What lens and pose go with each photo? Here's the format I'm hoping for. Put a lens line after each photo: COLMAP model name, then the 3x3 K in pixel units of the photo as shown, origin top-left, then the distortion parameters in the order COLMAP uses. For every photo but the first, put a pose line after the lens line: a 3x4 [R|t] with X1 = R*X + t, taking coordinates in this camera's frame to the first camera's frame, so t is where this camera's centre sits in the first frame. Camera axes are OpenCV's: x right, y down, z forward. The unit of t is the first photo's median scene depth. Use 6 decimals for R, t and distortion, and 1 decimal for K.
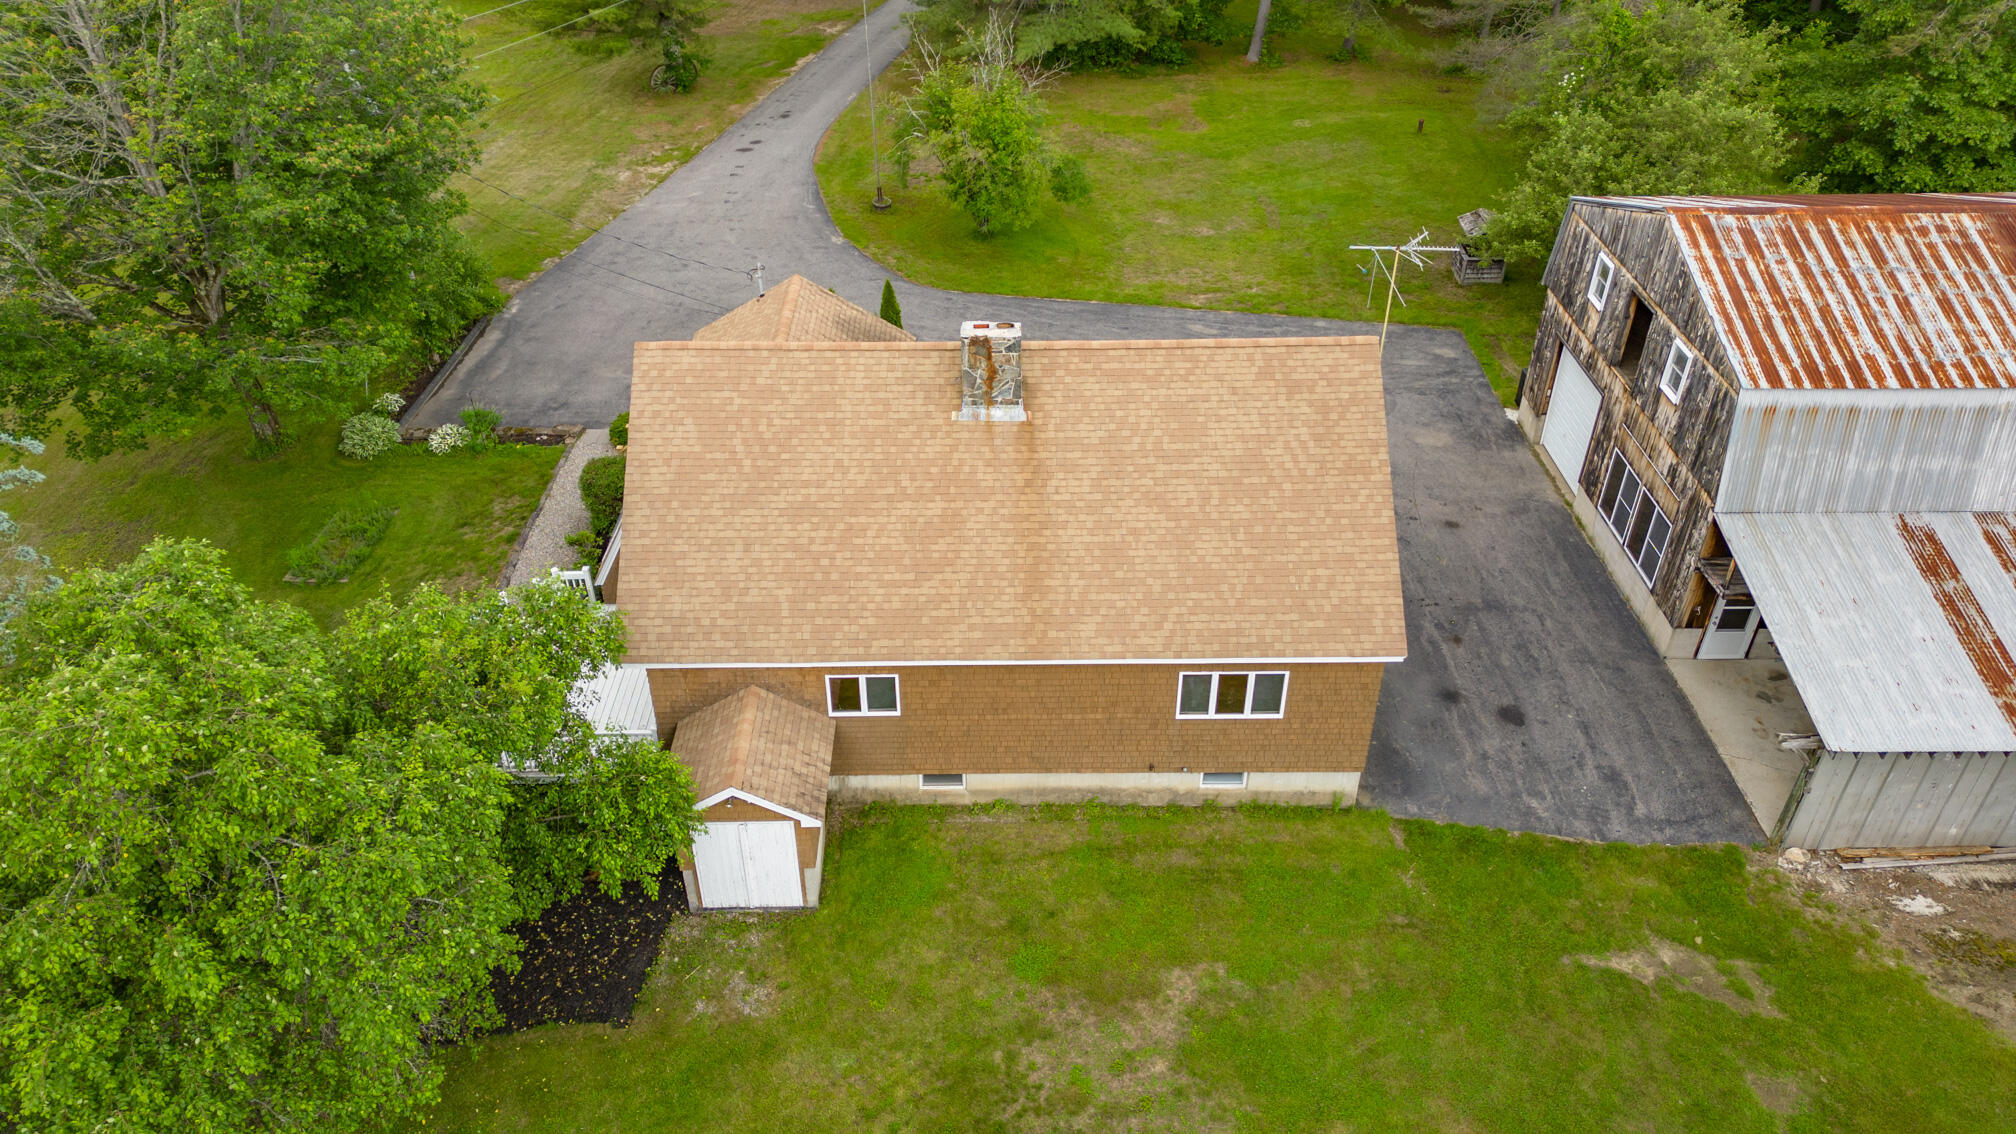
lens RADIAL K [[1400.9, 0, 1007.6], [0, 1400.9, 563.8], [0, 0, 1]] dist [0.097960, -0.105299]
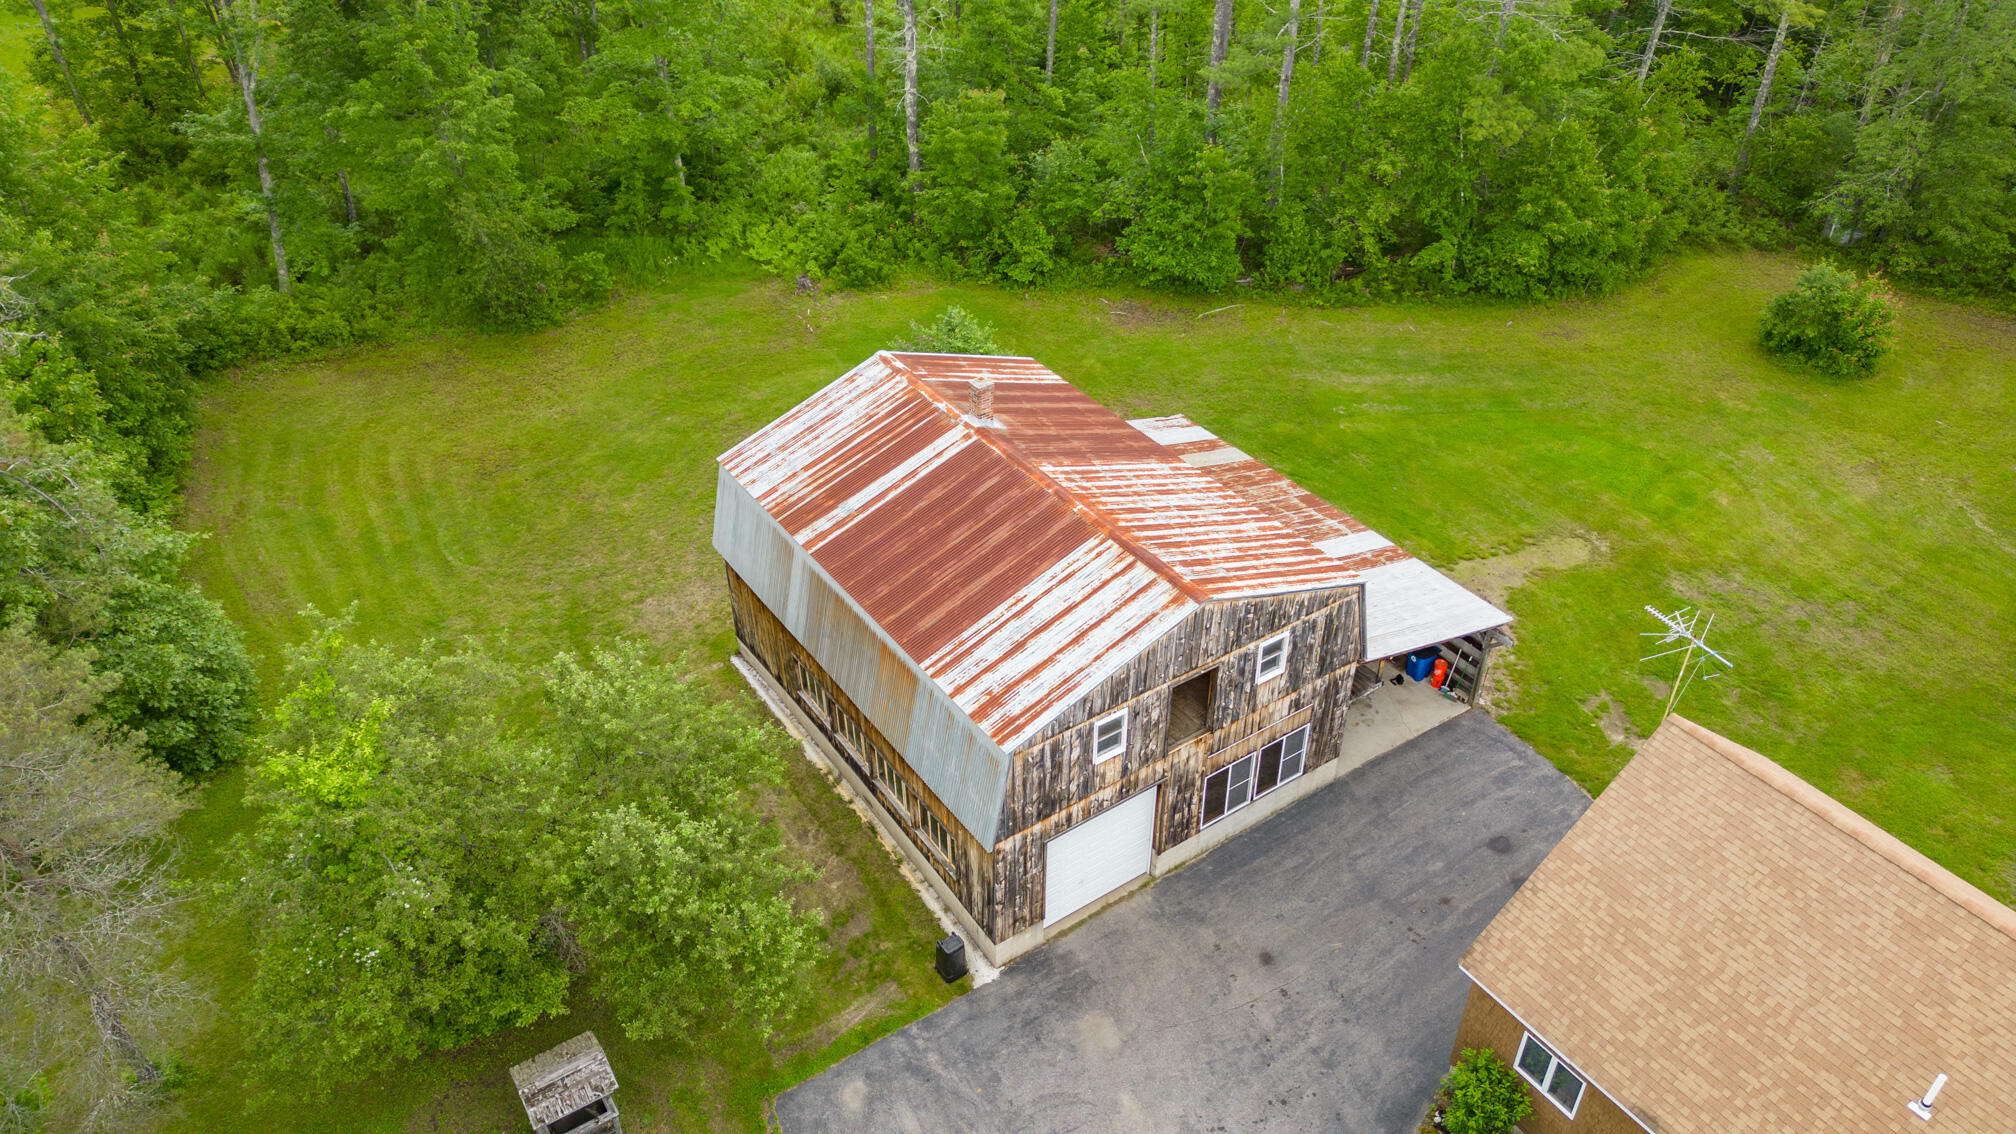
lens RADIAL K [[1410.2, 0, 1004.3], [0, 1410.2, 561.4], [0, 0, 1]] dist [0.111092, -0.171538]
pose [[-0.556504, -0.484248, 0.675135, -0.100554], [0.485847, 0.469507, 0.737235, -1.105499], [-0.673985, 0.738287, -0.026012, 1.178512]]
